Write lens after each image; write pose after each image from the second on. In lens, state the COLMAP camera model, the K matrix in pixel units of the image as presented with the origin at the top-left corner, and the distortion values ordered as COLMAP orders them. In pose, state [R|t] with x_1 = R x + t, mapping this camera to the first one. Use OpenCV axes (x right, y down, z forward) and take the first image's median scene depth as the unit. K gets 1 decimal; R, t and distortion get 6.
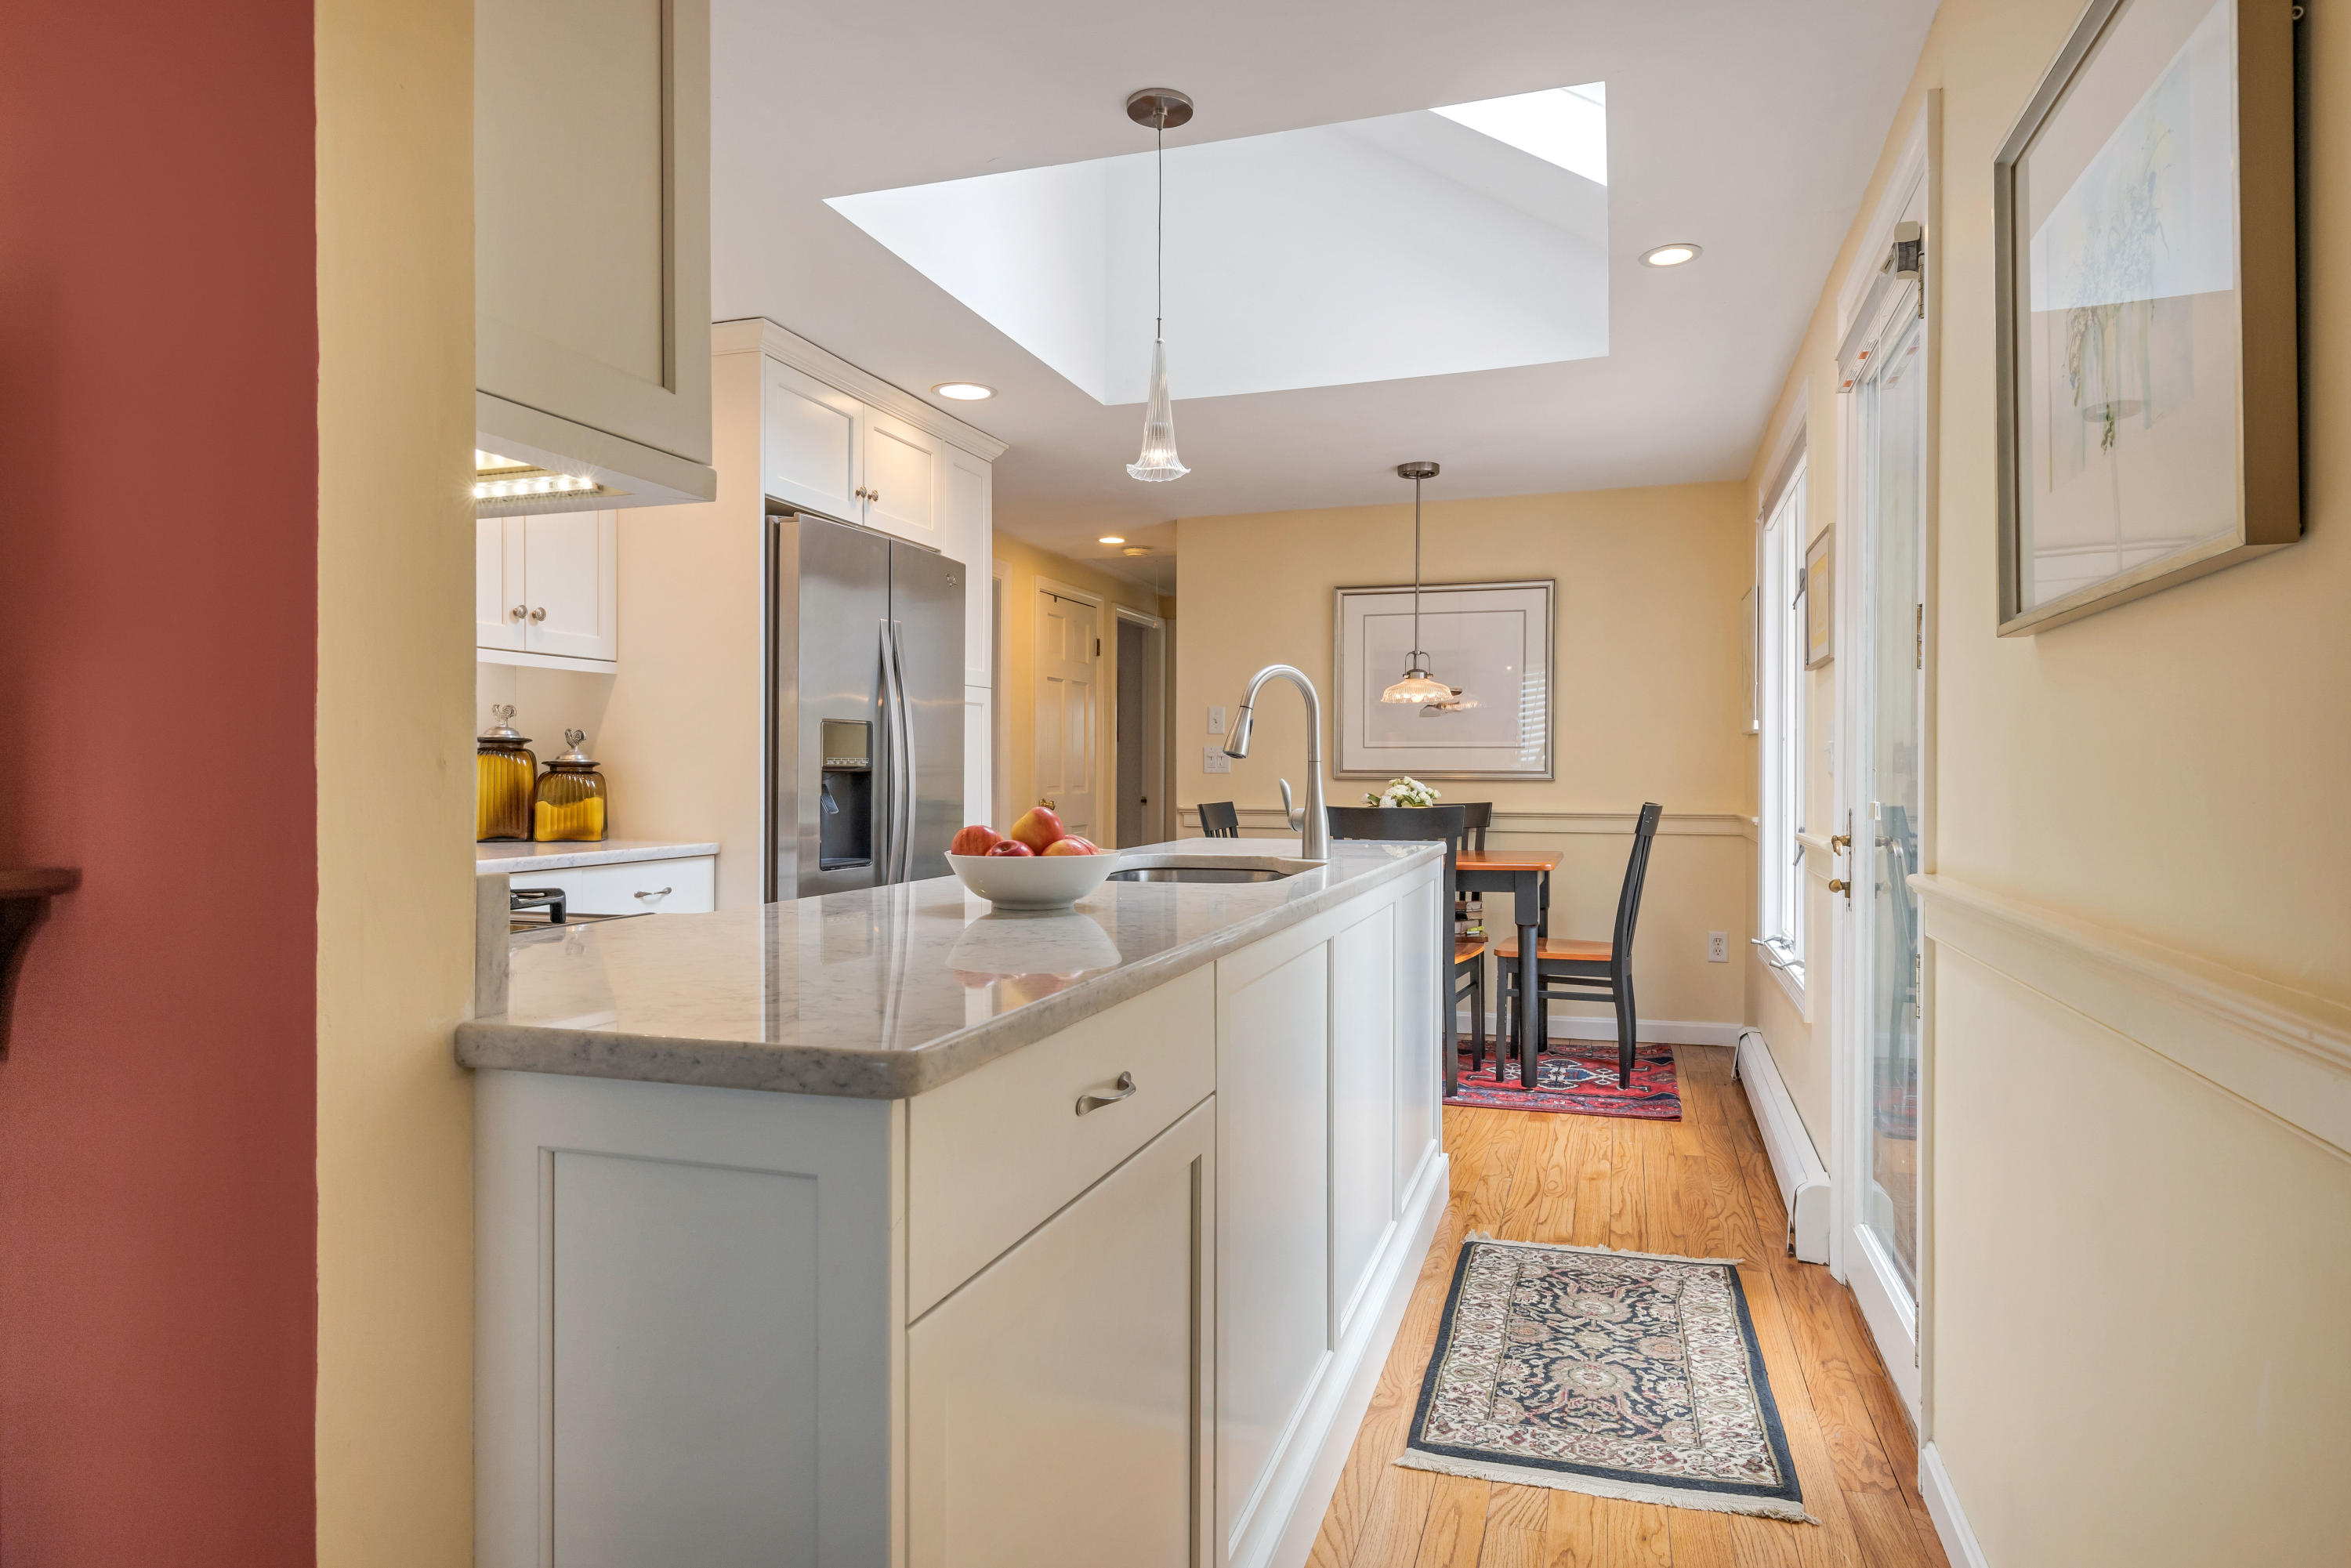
lens RADIAL K [[1353.0, 0, 1175.5], [0, 1353.0, 784.0], [0, 0, 1]] dist [0.000039, -0.000003]
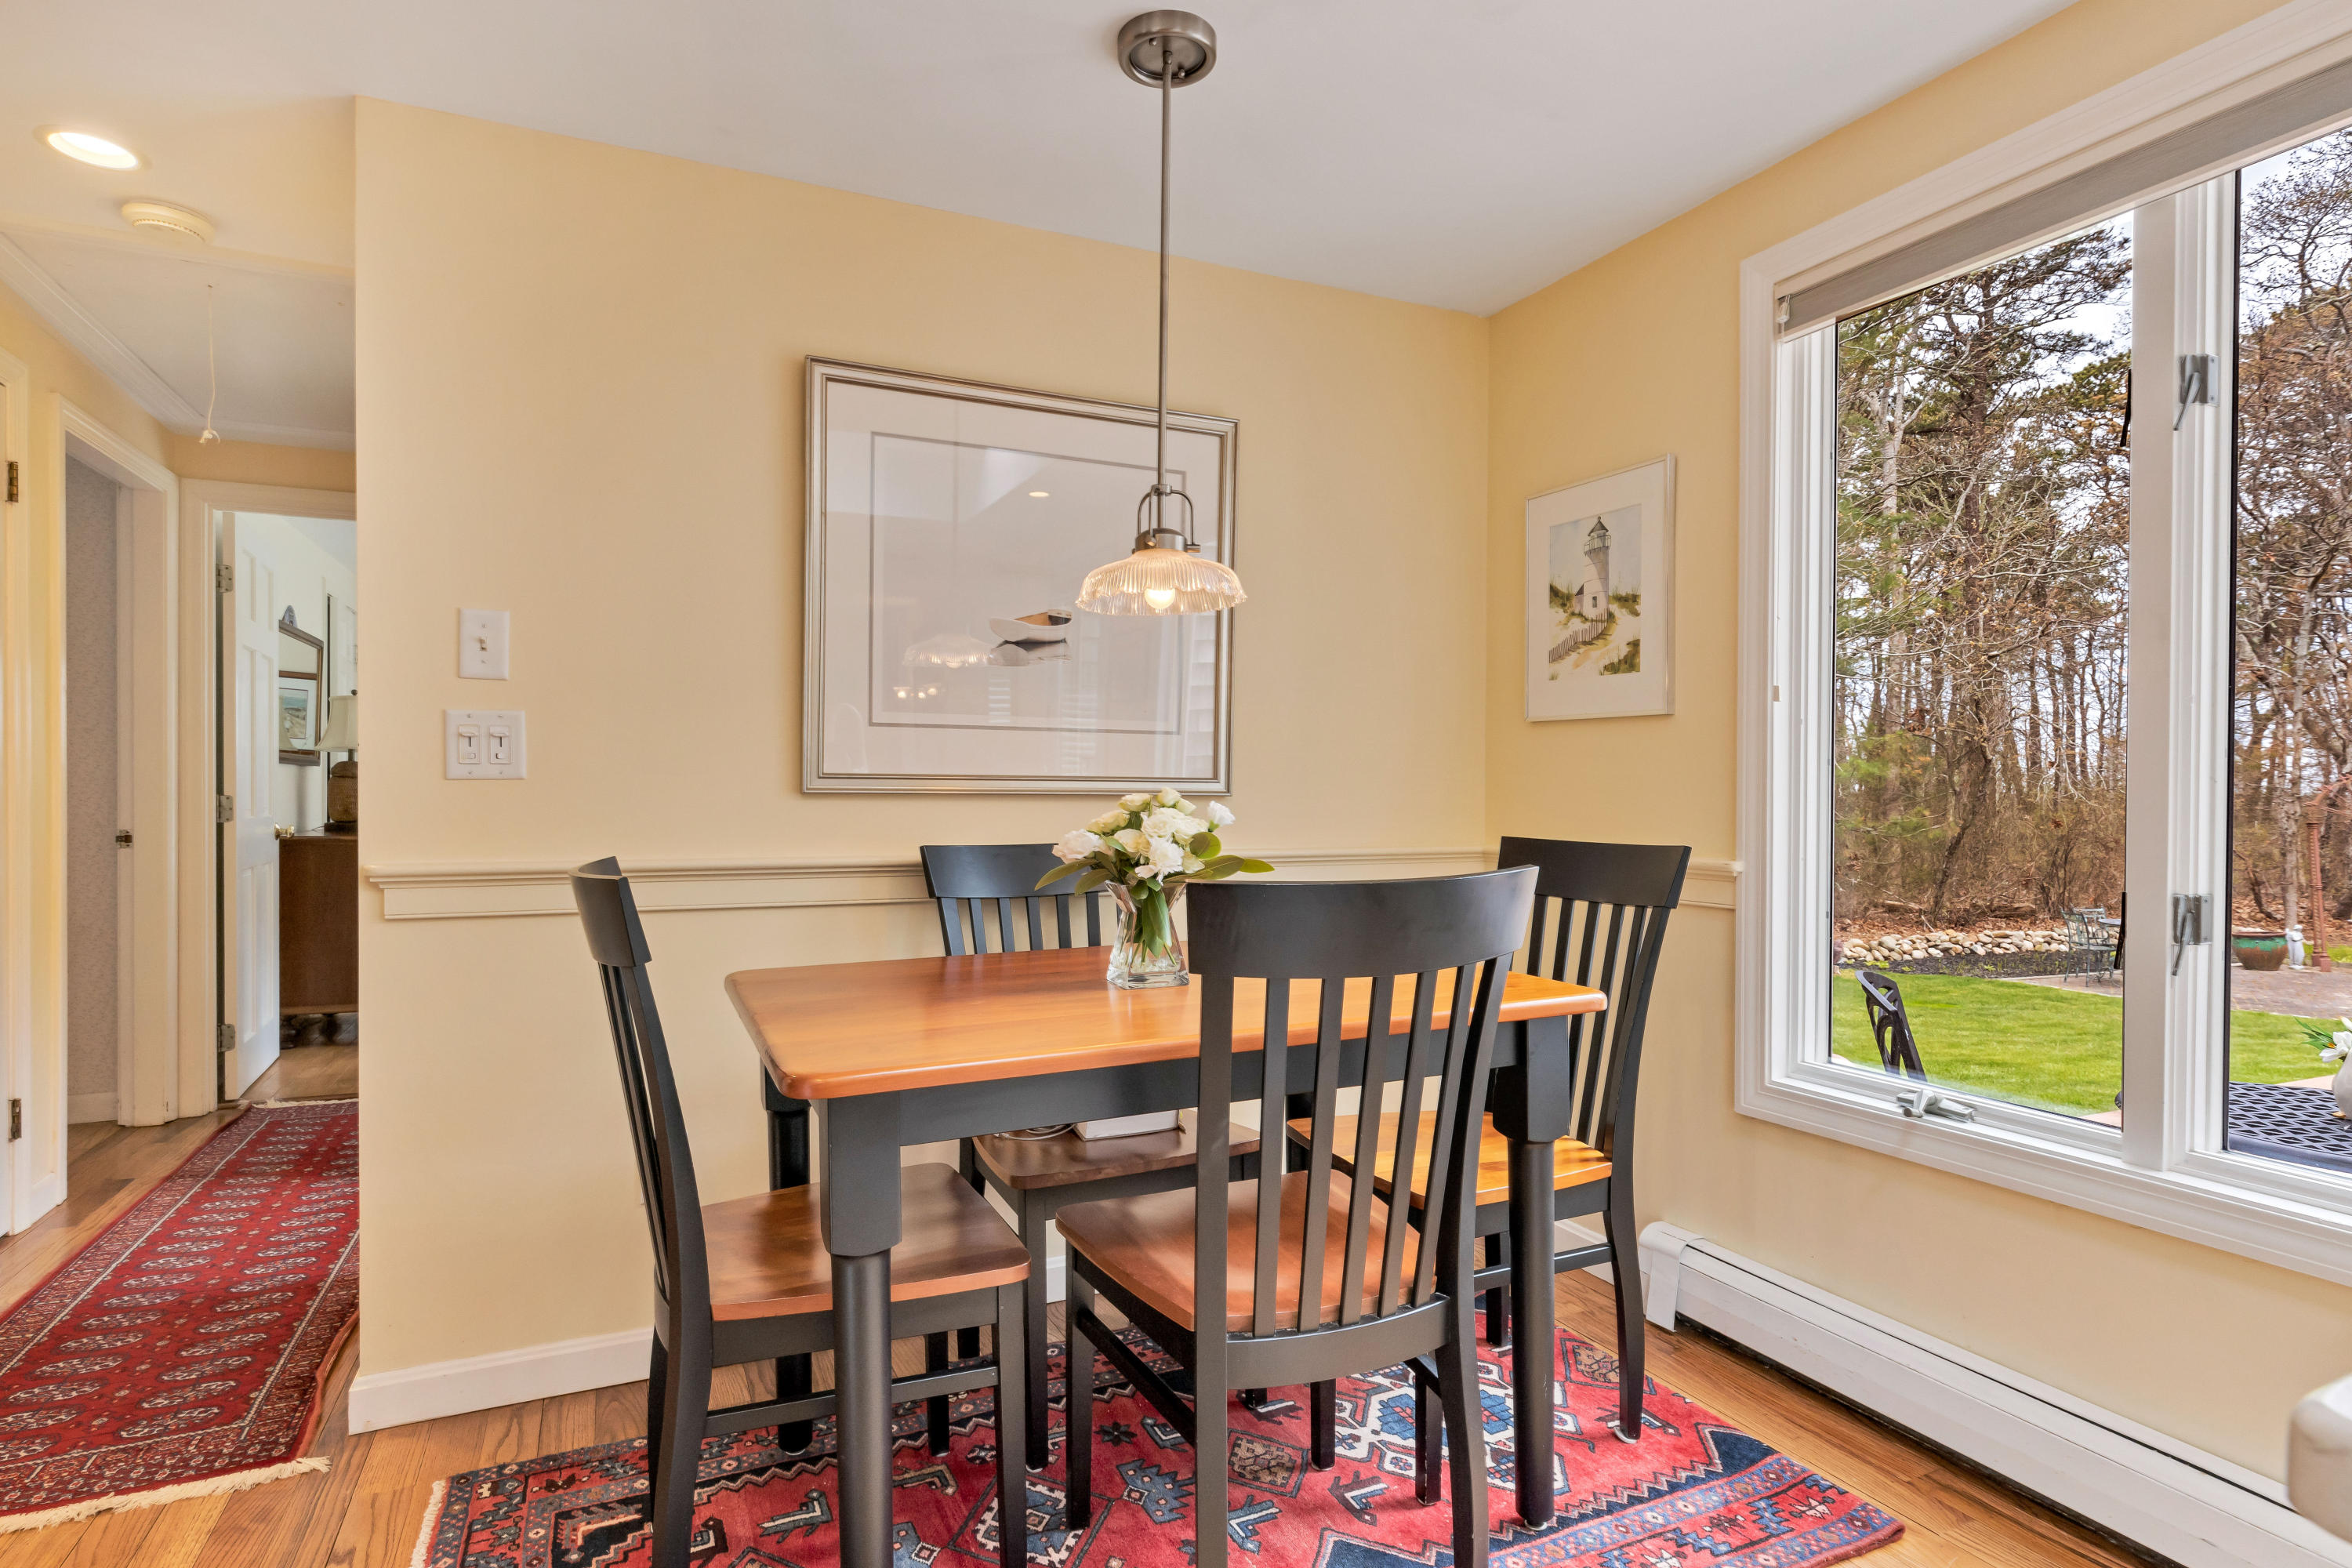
lens RADIAL K [[1217.0, 0, 1176.0], [0, 1217.0, 784.0], [0, 0, 1]] dist [0.003989, 0.000295]
pose [[0.735538, 0.000374, 0.677484, -0.063264], [0.005395, 0.999965, -0.006409, -0.003336], [-0.677462, 0.008369, 0.735510, 0.629167]]
